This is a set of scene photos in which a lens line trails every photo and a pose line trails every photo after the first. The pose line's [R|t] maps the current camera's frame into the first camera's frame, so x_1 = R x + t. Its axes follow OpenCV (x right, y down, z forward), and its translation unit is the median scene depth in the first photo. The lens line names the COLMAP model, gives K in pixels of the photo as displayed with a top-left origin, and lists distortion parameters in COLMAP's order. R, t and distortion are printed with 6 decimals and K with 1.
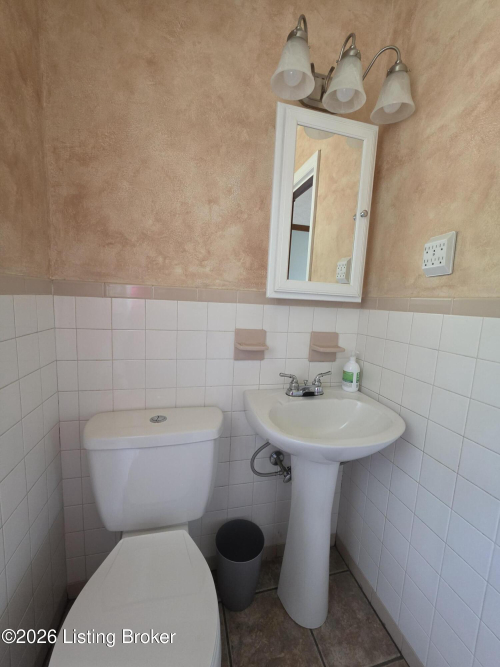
lens RADIAL K [[267.0, 0, 248.0], [0, 267.0, 334.9], [0, 0, 1]] dist [-0.002080, 0.000621]
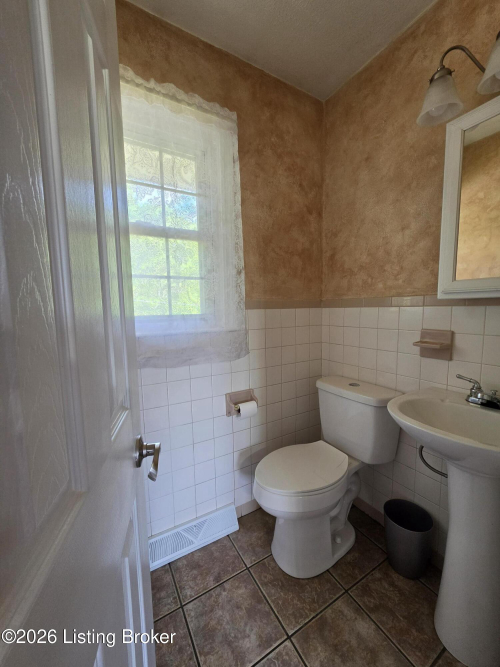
lens RADIAL K [[267.0, 0, 253.1], [0, 267.0, 334.7], [0, 0, 1]] dist [-0.002080, 0.000621]
pose [[0.274216, 0.041414, -0.960776, 0.934831], [-0.094638, 0.995385, 0.015895, 0.056711], [0.957000, 0.086567, 0.276870, -0.003987]]
